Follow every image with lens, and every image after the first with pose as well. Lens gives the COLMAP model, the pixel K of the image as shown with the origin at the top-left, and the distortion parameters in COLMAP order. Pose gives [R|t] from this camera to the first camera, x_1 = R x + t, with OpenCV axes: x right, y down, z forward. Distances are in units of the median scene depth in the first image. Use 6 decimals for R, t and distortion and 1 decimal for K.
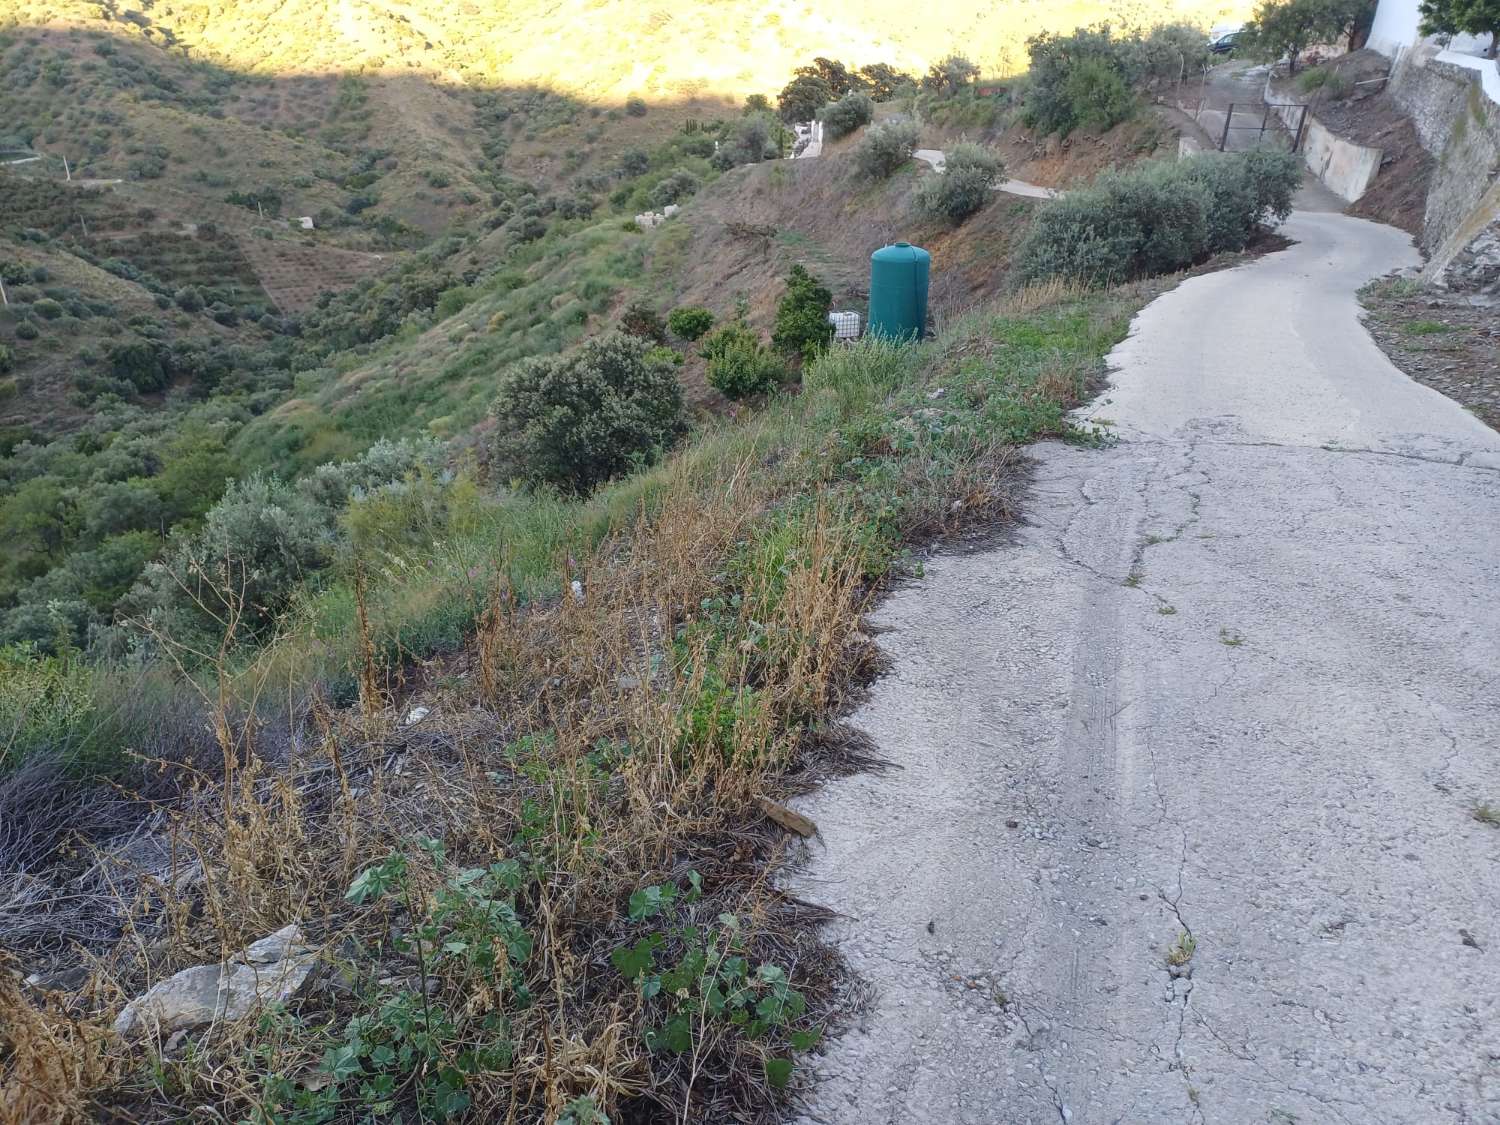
lens RADIAL K [[1105.2, 0, 743.1], [0, 1105.2, 556.4], [0, 0, 1]] dist [0.087630, -0.051422]
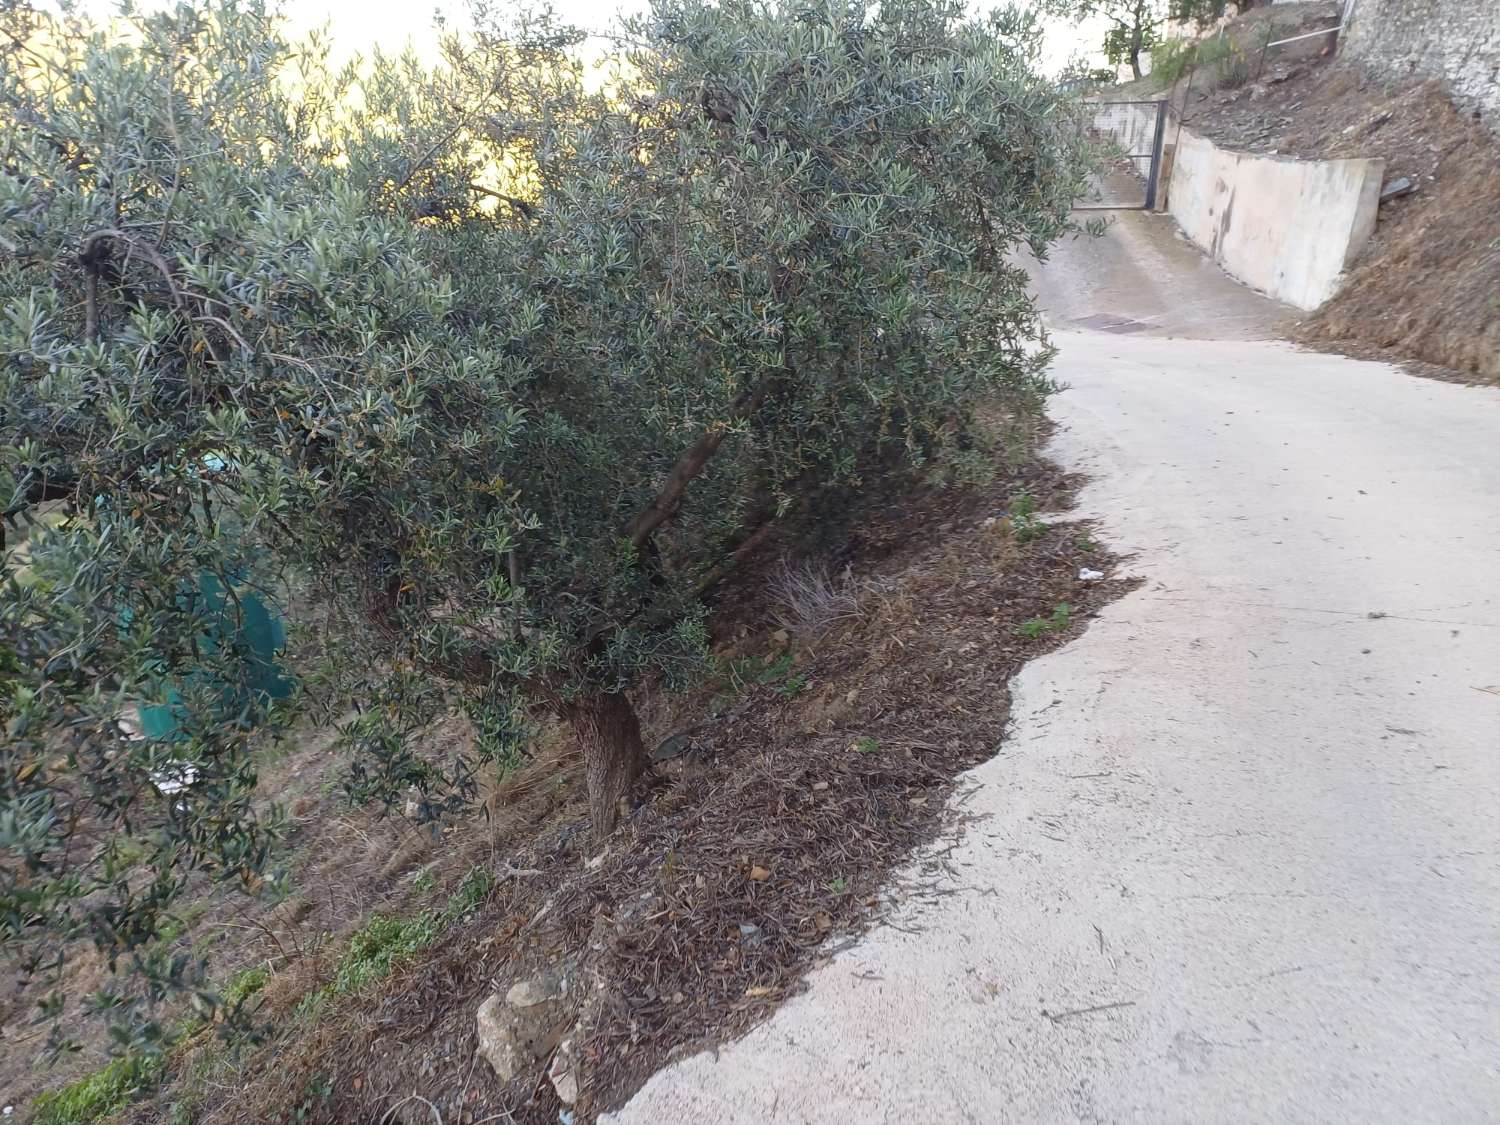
lens RADIAL K [[1105.2, 0, 752.7], [0, 1105.2, 566.7], [0, 0, 1]] dist [0.087630, -0.051422]
pose [[0.996359, -0.055909, 0.064368, 1.110891], [0.061943, 0.993460, -0.095913, -0.690126], [-0.058585, 0.099551, 0.993306, 2.201465]]
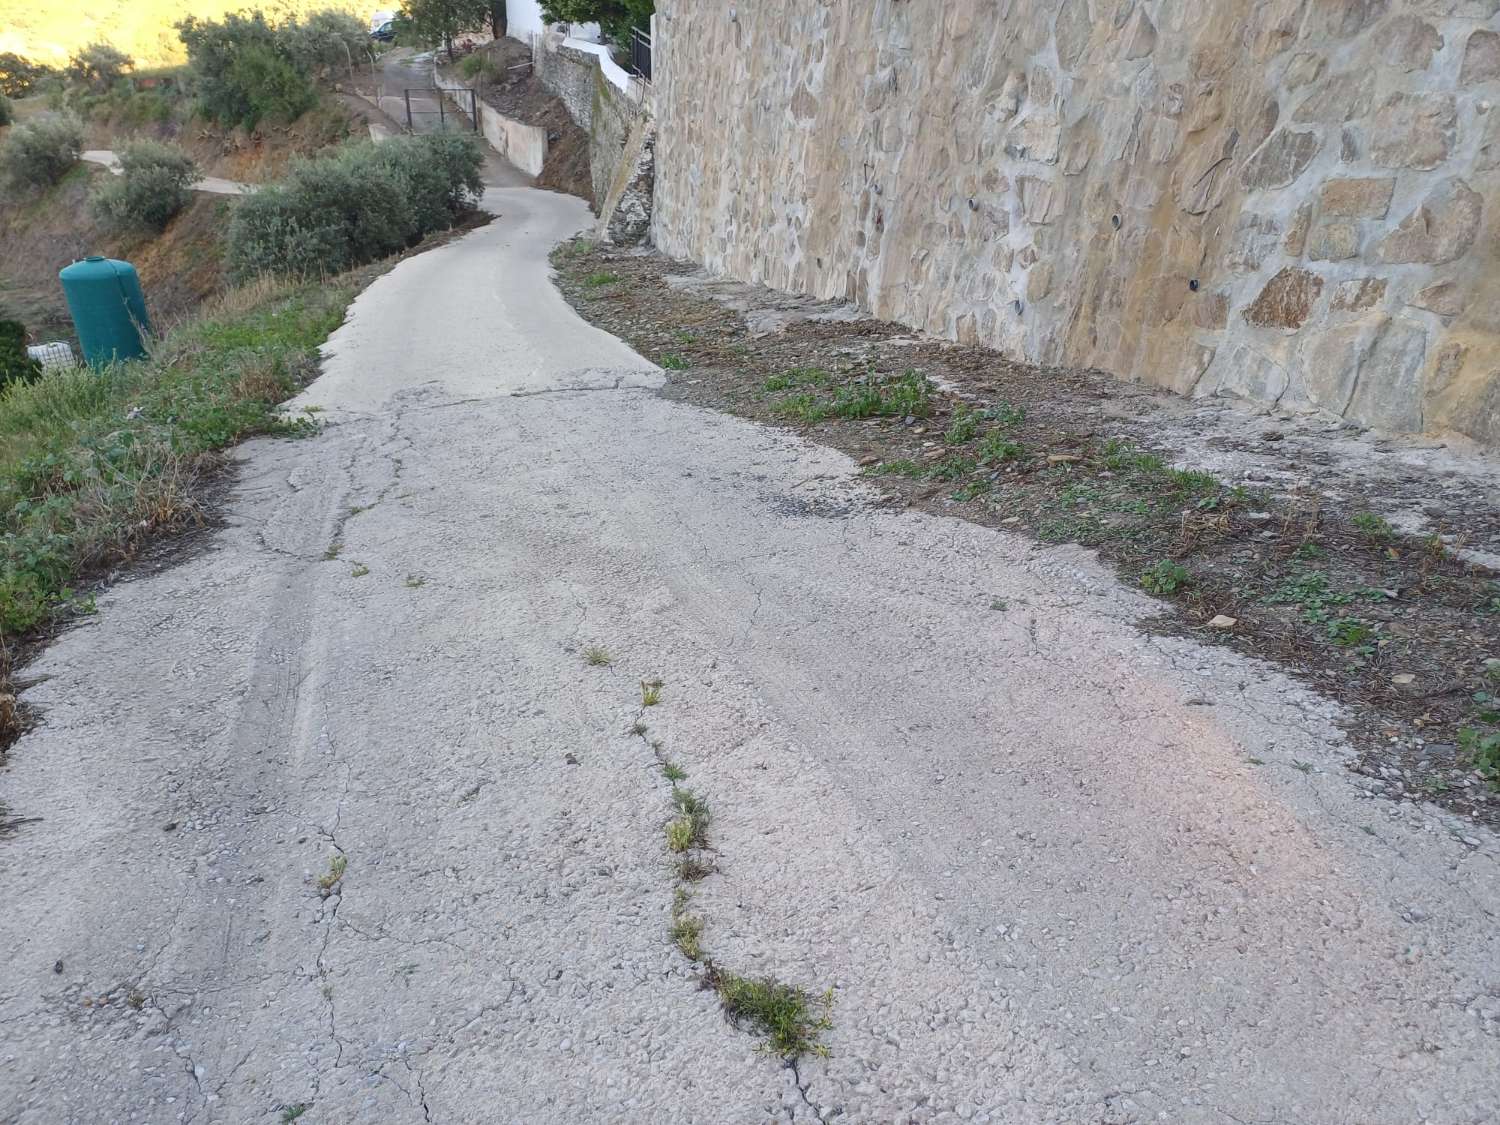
lens RADIAL K [[1105.2, 0, 738.6], [0, 1105.2, 568.5], [0, 0, 1]] dist [0.087630, -0.051422]
pose [[0.804082, -0.277092, 0.525996, 0.043612], [0.268035, 0.958685, 0.095290, 0.015077], [-0.530669, 0.064364, 0.845132, -0.024690]]
